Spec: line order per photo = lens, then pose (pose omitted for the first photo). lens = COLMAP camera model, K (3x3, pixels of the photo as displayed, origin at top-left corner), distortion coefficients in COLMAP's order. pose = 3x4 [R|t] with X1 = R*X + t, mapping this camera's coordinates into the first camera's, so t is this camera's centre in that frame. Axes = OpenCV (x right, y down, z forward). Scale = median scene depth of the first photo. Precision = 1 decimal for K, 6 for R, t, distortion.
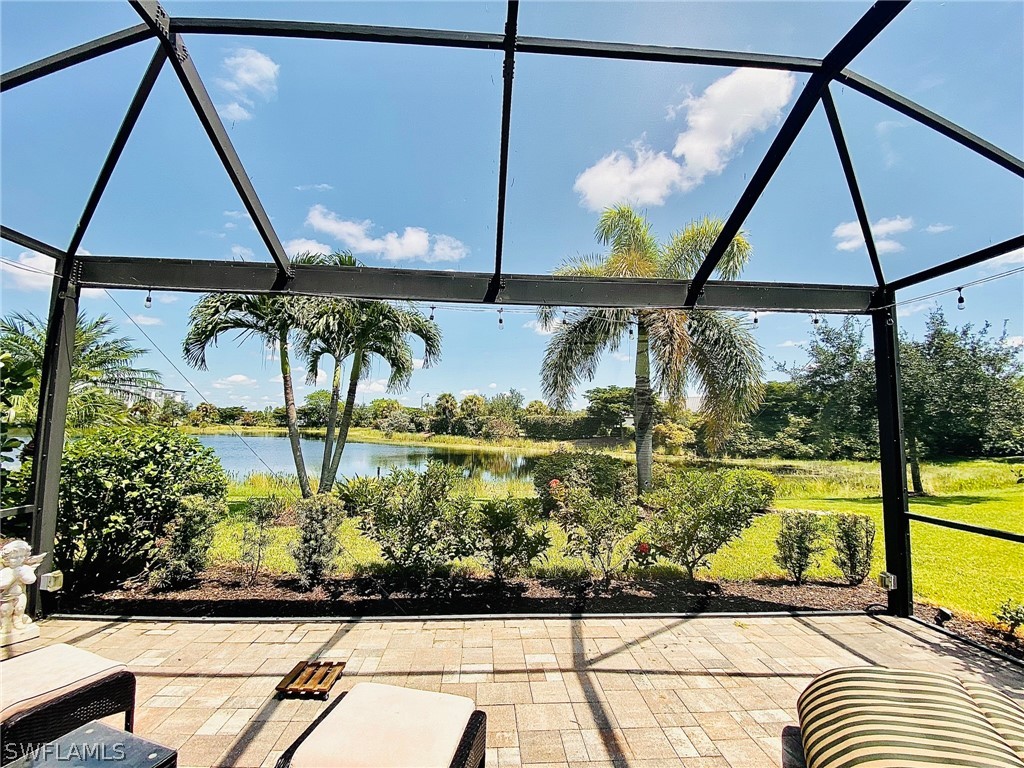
lens RADIAL K [[415.1, 0, 507.4], [0, 415.1, 384.1], [0, 0, 1]] dist [0.028880, -0.023635]
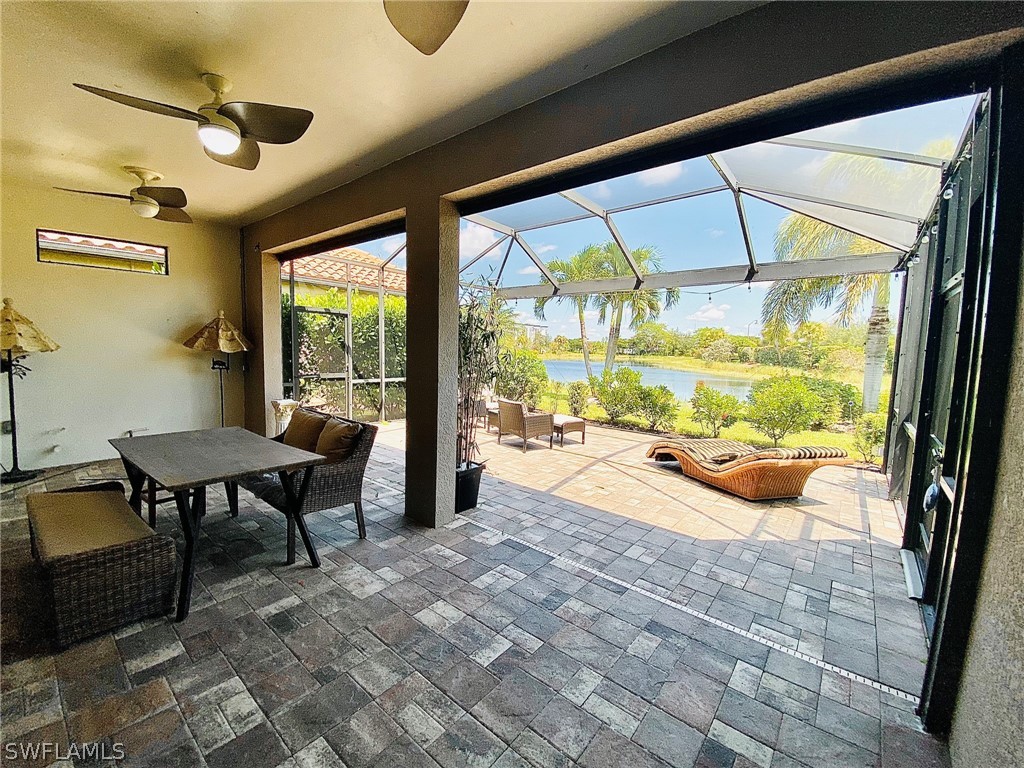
lens RADIAL K [[415.1, 0, 507.4], [0, 415.1, 384.1], [0, 0, 1]] dist [0.028880, -0.023635]
pose [[0.727629, 0.060741, -0.683276, 0.818078], [0.054768, 0.987748, 0.146130, -0.066042], [0.683781, -0.143751, 0.715388, -0.878721]]
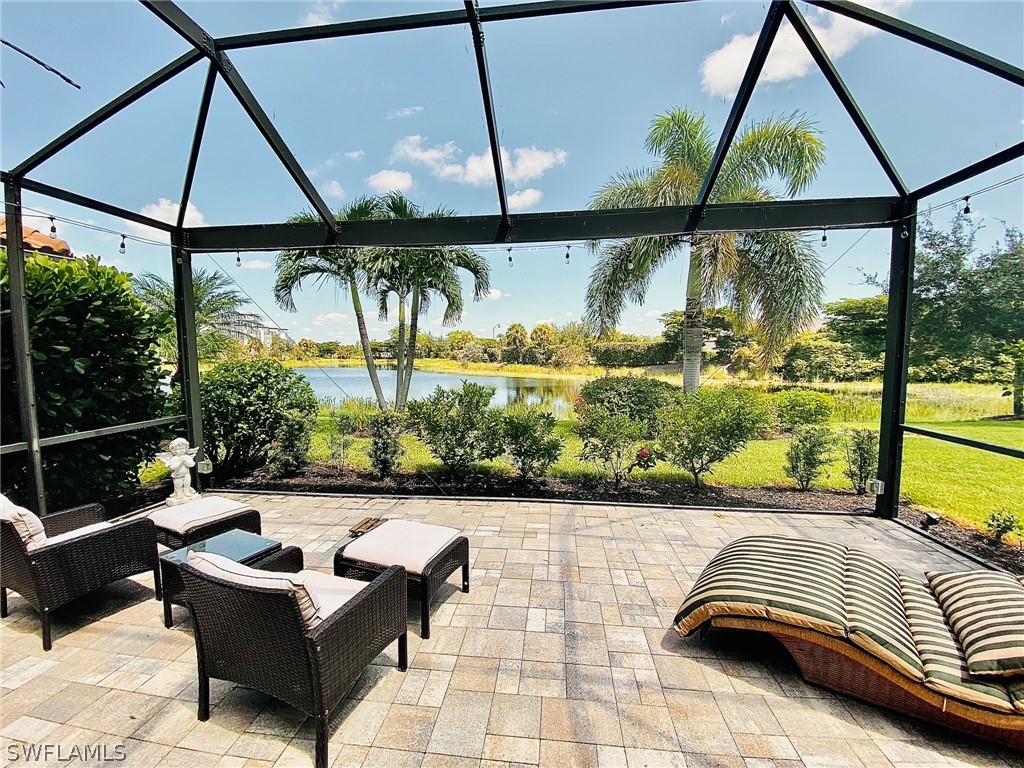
lens RADIAL K [[415.1, 0, 507.4], [0, 415.1, 384.1], [0, 0, 1]] dist [0.028880, -0.023635]
pose [[0.983841, -0.010672, -0.178727, 0.144063], [0.040824, 0.985298, 0.165896, -0.003641], [0.174328, -0.170512, 0.969812, -0.134817]]
